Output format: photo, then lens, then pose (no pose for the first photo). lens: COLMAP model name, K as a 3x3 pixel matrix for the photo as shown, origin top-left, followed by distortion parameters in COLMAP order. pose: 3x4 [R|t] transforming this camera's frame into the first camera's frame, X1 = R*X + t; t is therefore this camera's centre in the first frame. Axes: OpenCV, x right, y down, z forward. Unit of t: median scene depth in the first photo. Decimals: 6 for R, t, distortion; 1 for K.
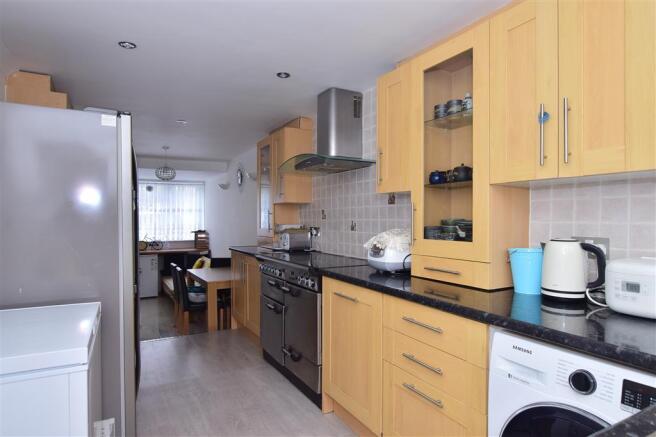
lens RADIAL K [[389.4, 0, 328.0], [0, 389.4, 216.3], [0, 0, 1]] dist [0.035113, 0.000481]
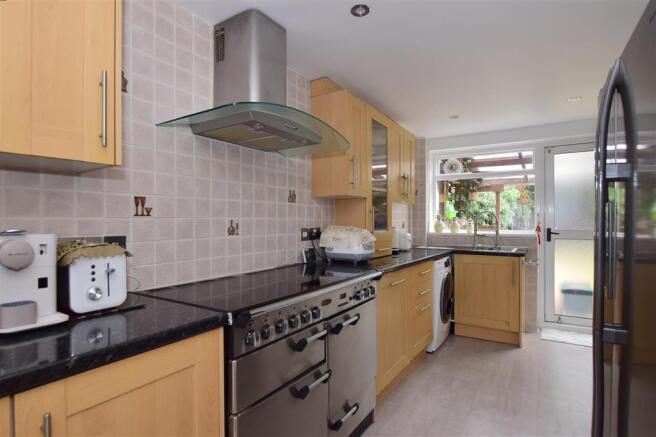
lens RADIAL K [[340.7, 0, 326.9], [0, 340.7, 221.8], [0, 0, 1]] dist [0.001422, 0.000101]
pose [[-0.465799, -0.005483, 0.884874, -0.323709], [-0.007821, 0.999967, 0.002079, 0.007329], [-0.884856, -0.005952, -0.465827, 0.697006]]
